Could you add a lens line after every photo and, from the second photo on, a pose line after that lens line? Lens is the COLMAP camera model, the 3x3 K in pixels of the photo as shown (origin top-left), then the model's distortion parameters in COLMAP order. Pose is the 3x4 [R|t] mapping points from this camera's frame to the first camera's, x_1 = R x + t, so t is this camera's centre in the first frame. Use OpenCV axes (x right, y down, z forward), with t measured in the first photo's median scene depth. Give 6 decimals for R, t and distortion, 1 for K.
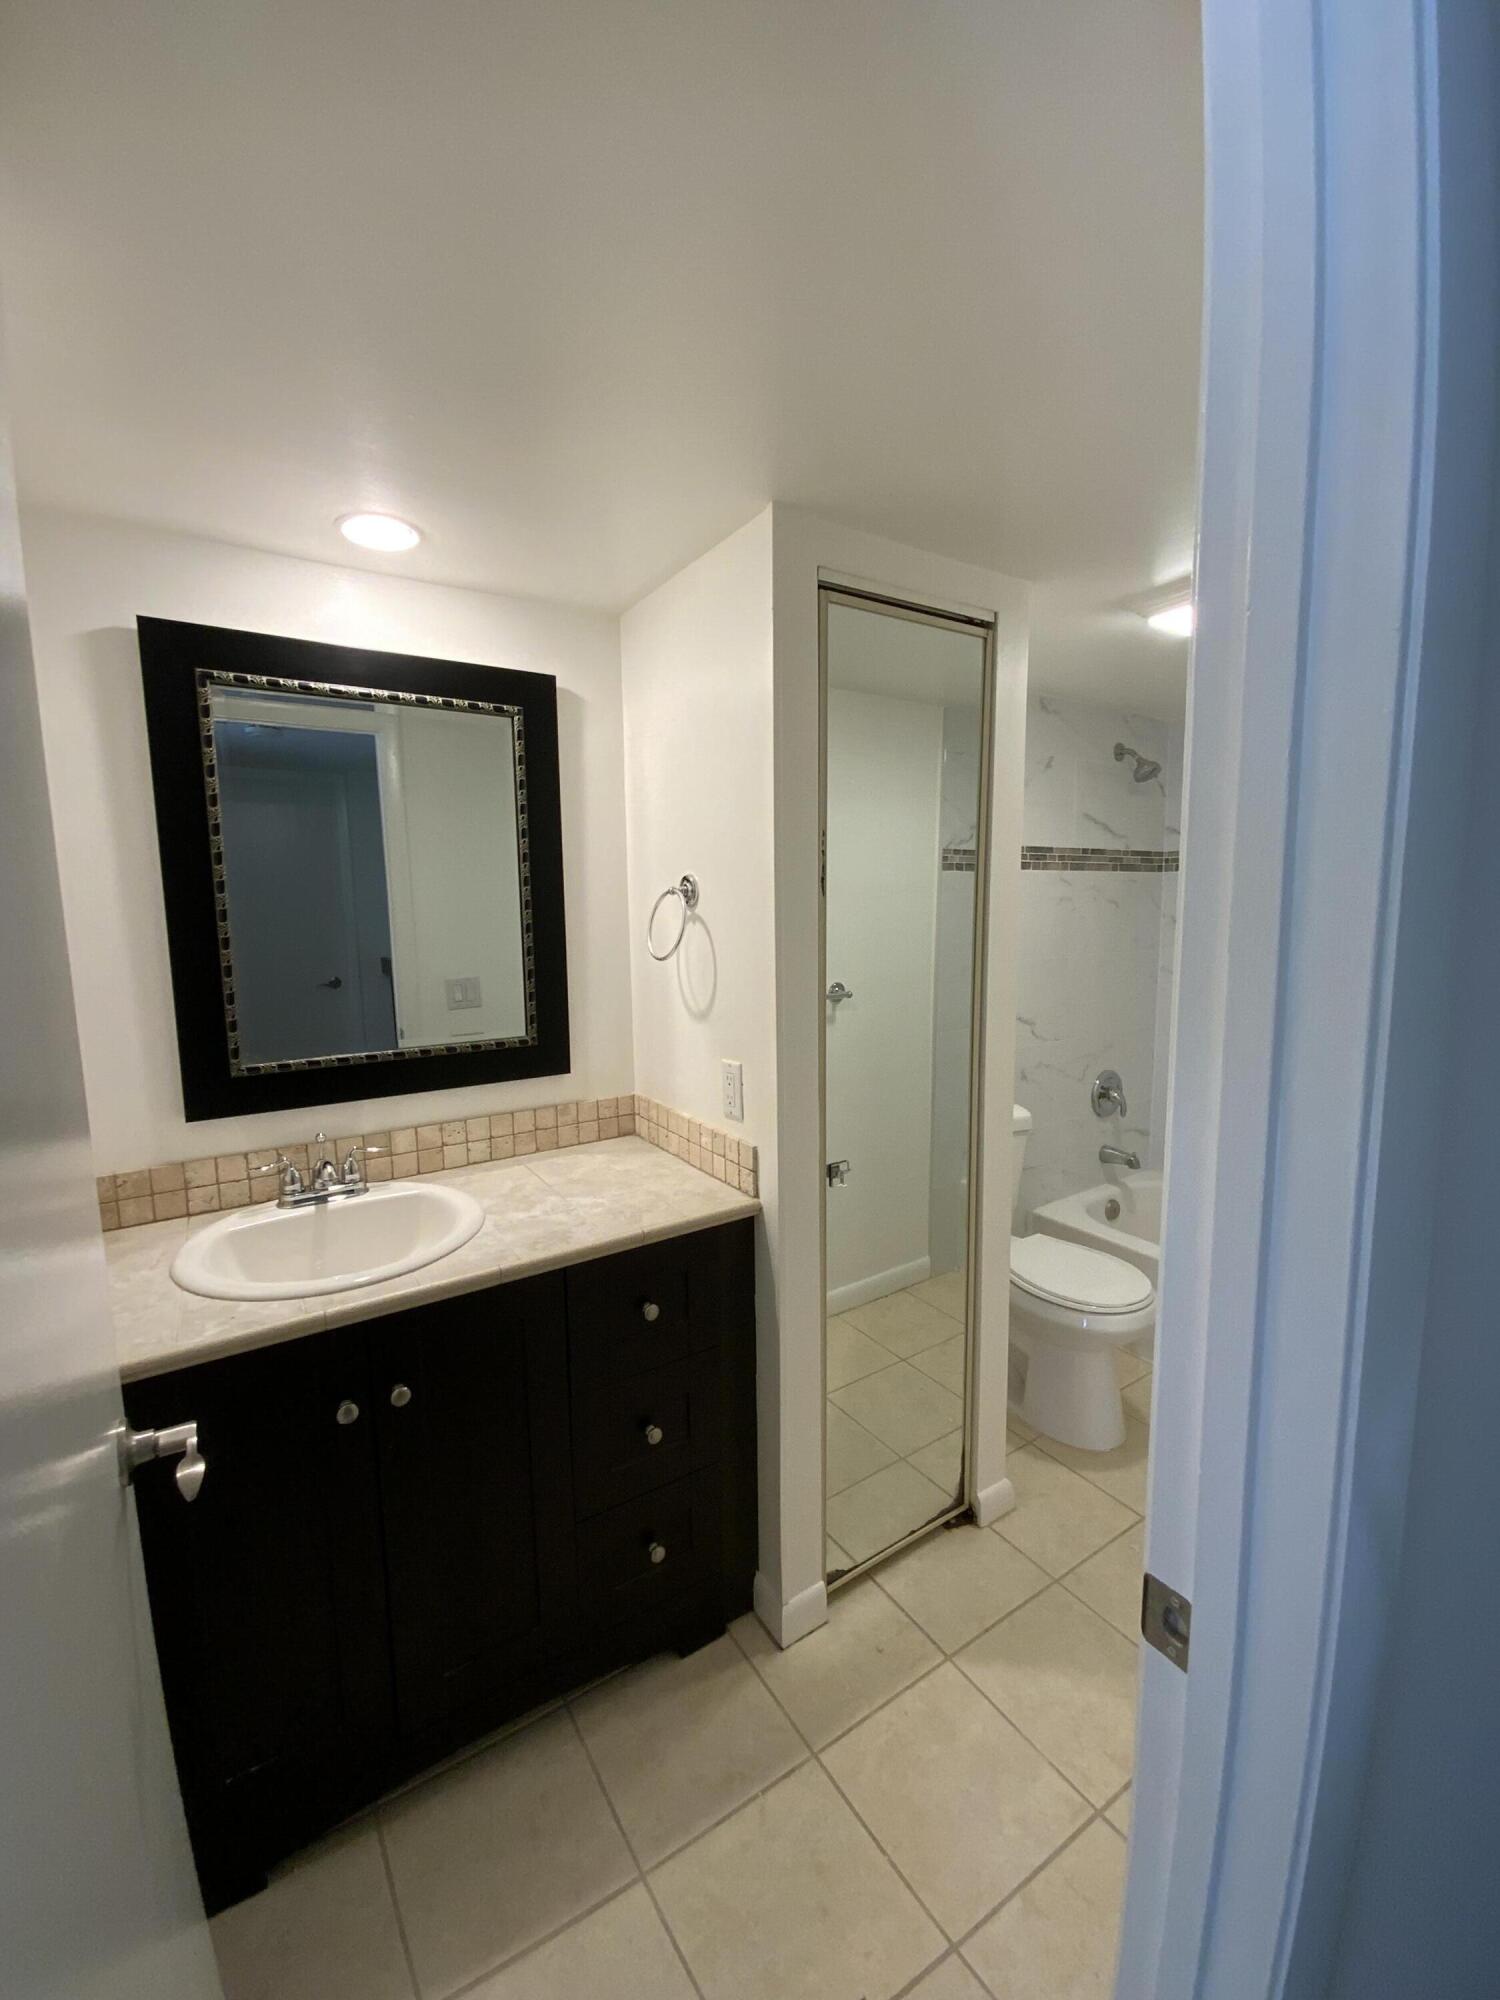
lens RADIAL K [[810.5, 0, 767.7], [0, 810.5, 1004.8], [0, 0, 1]] dist [0.001037, -0.011730]
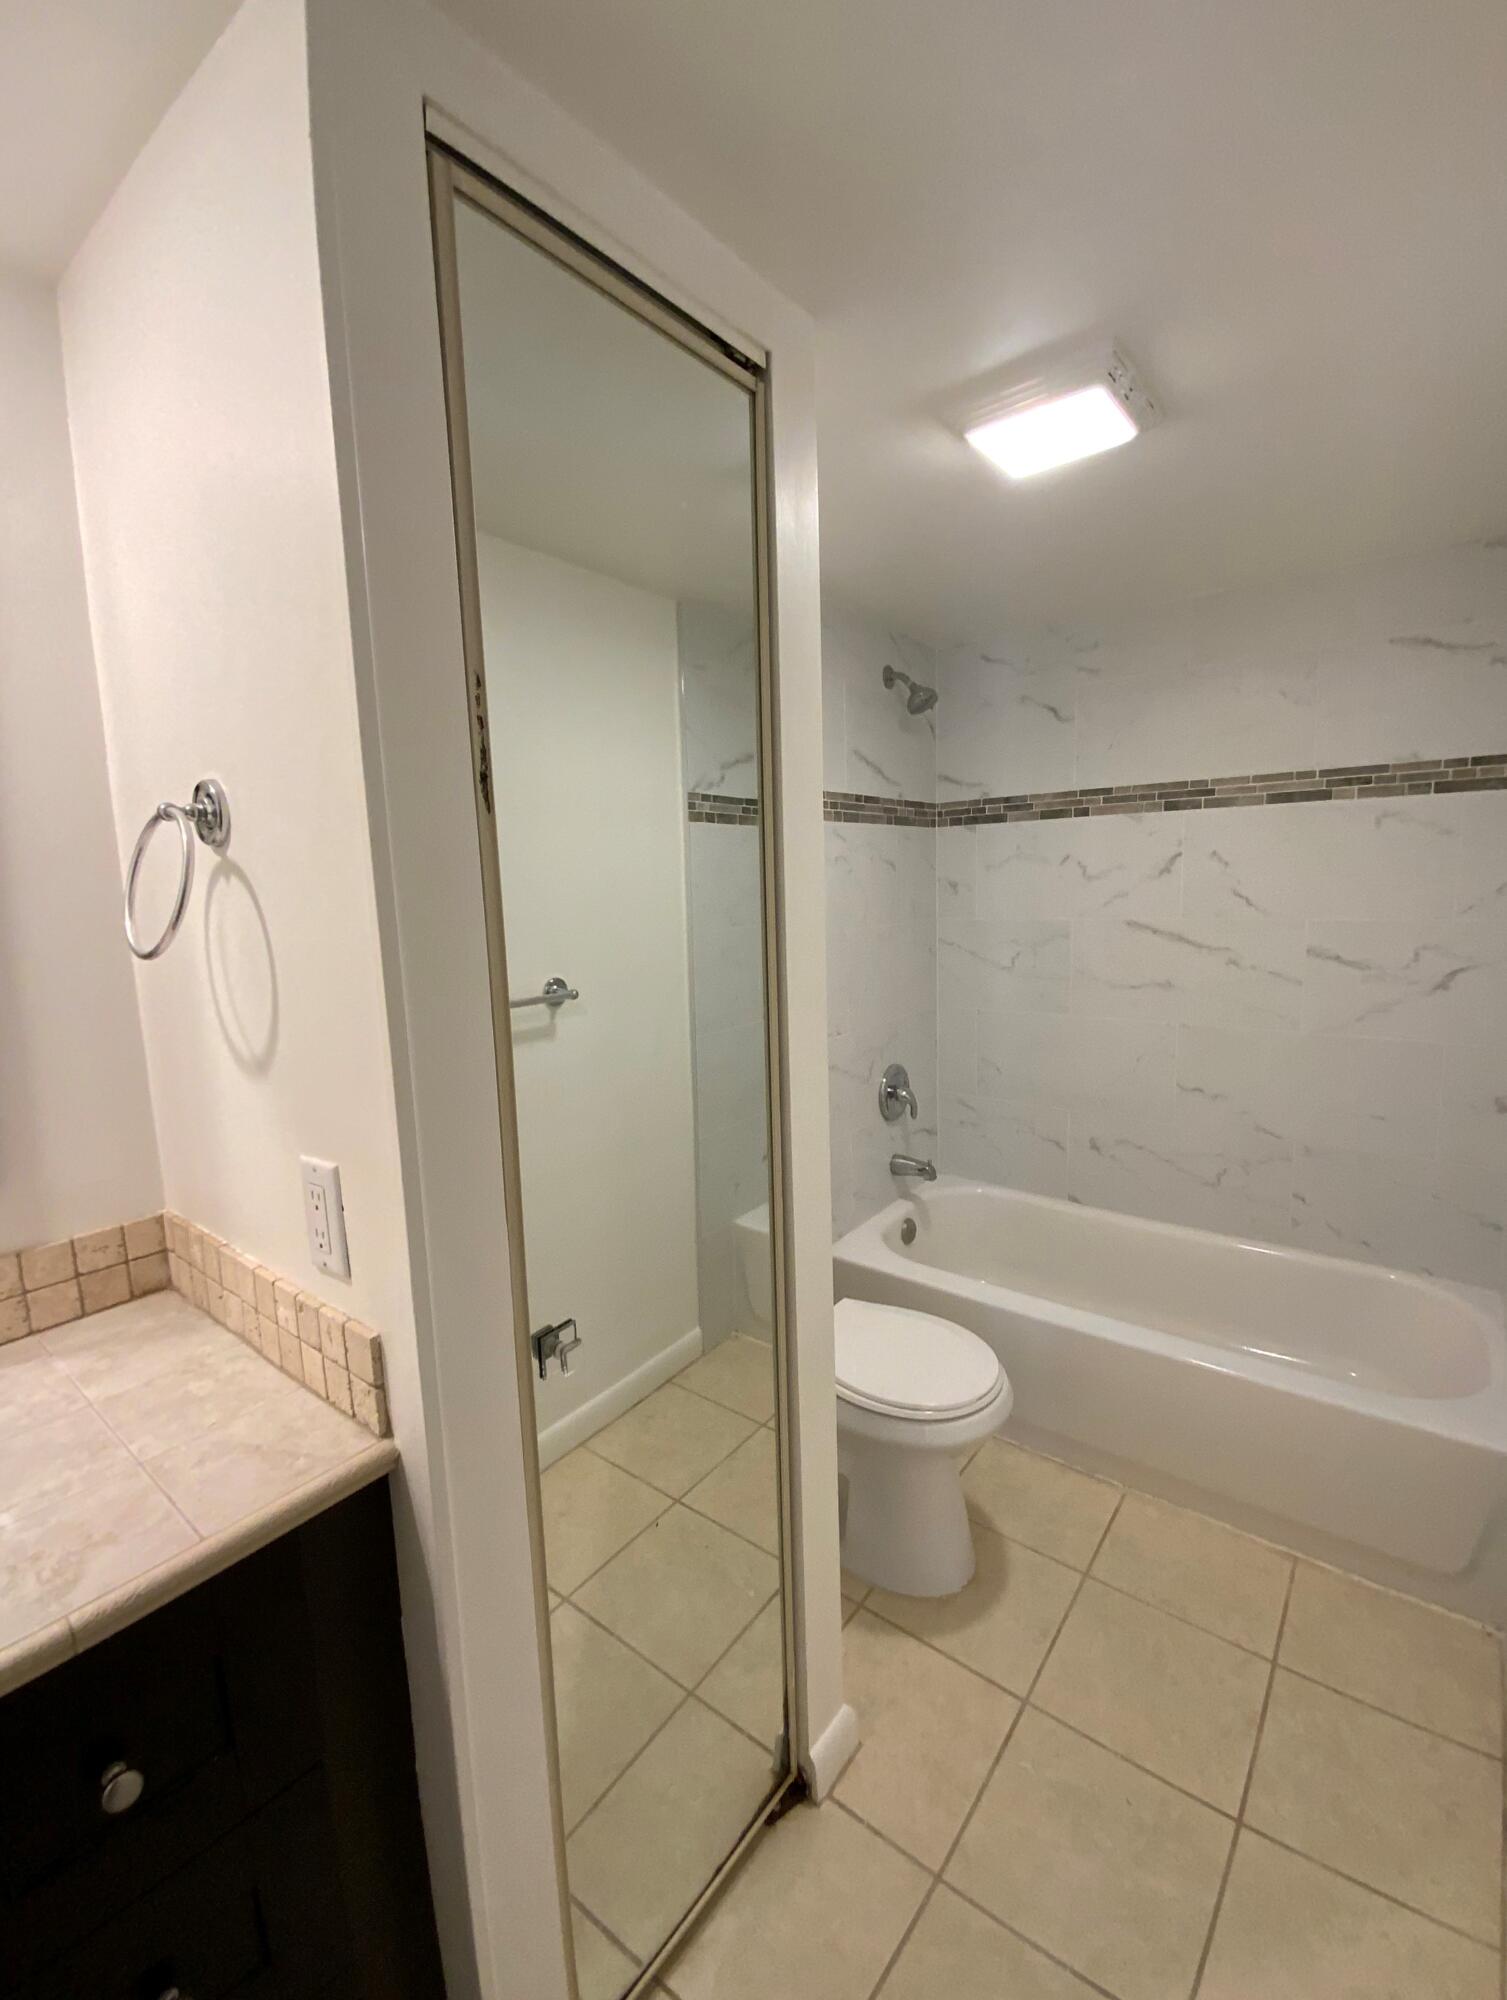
lens RADIAL K [[803.1, 0, 707.0], [0, 803.1, 1007.0], [0, 0, 1]] dist [0.075491, -0.039079]
pose [[0.967745, -0.062616, 0.244026, 0.053059], [0.058264, 0.997988, 0.025021, -0.016169], [-0.245101, -0.009996, 0.969446, 0.374188]]
